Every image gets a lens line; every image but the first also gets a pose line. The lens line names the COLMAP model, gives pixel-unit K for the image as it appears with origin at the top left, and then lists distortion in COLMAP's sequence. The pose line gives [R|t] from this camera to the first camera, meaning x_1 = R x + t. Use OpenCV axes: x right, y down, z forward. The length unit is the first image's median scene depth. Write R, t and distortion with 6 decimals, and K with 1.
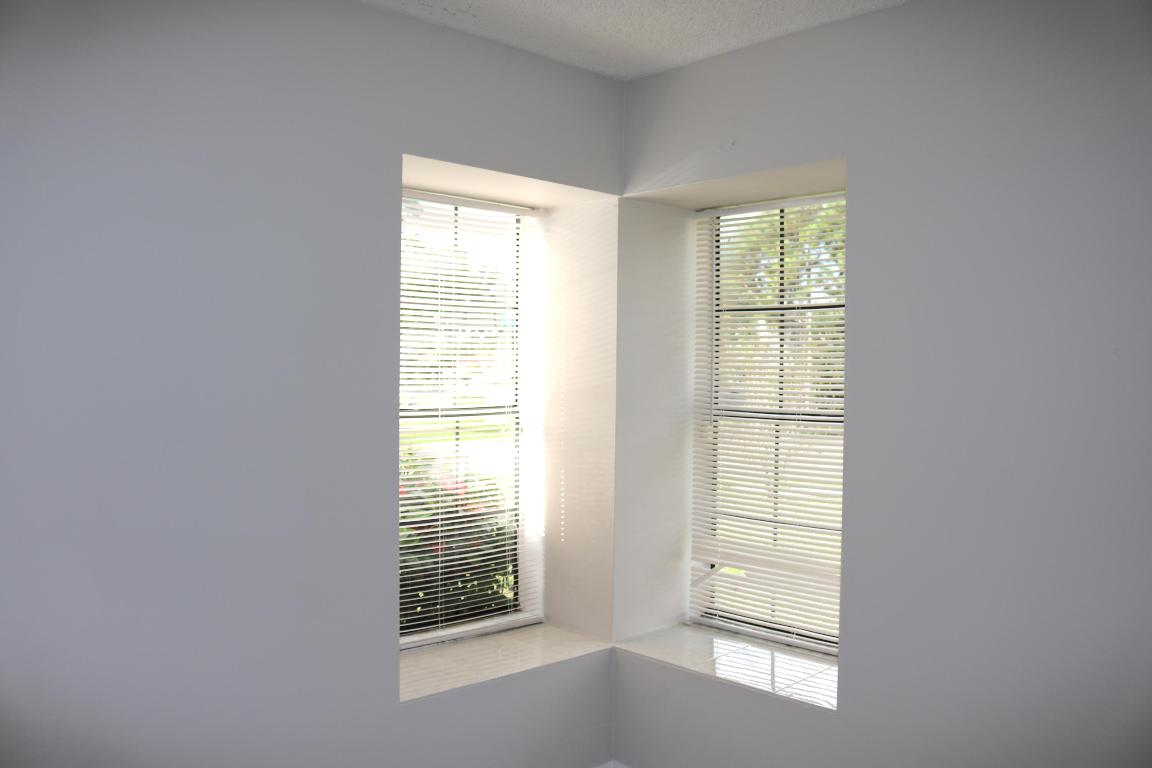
lens RADIAL K [[938.0, 0, 547.5], [0, 938.0, 384.4], [0, 0, 1]] dist [-0.160699, 0.123044]
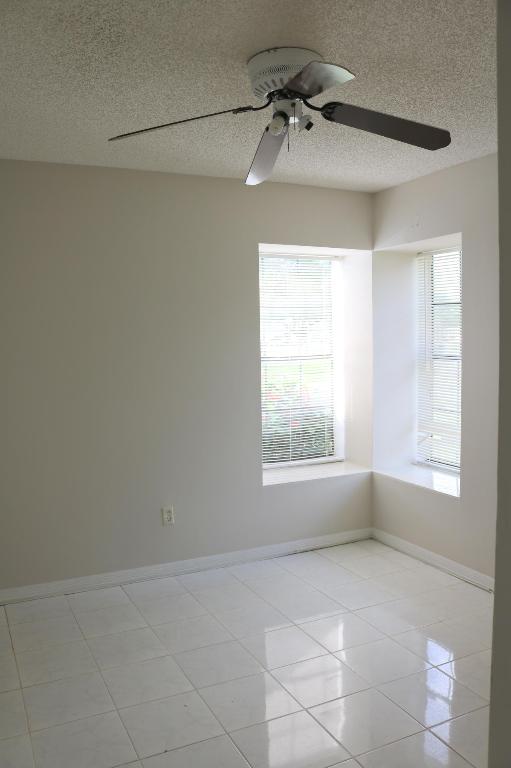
lens RADIAL K [[625.3, 0, 254.0], [0, 625.3, 387.9], [0, 0, 1]] dist [-0.160699, 0.123044]
pose [[0.951438, 0.000541, -0.307839, 0.231776], [0.022372, 0.997233, 0.070900, -0.005097], [0.307026, -0.074344, 0.948793, -0.352553]]
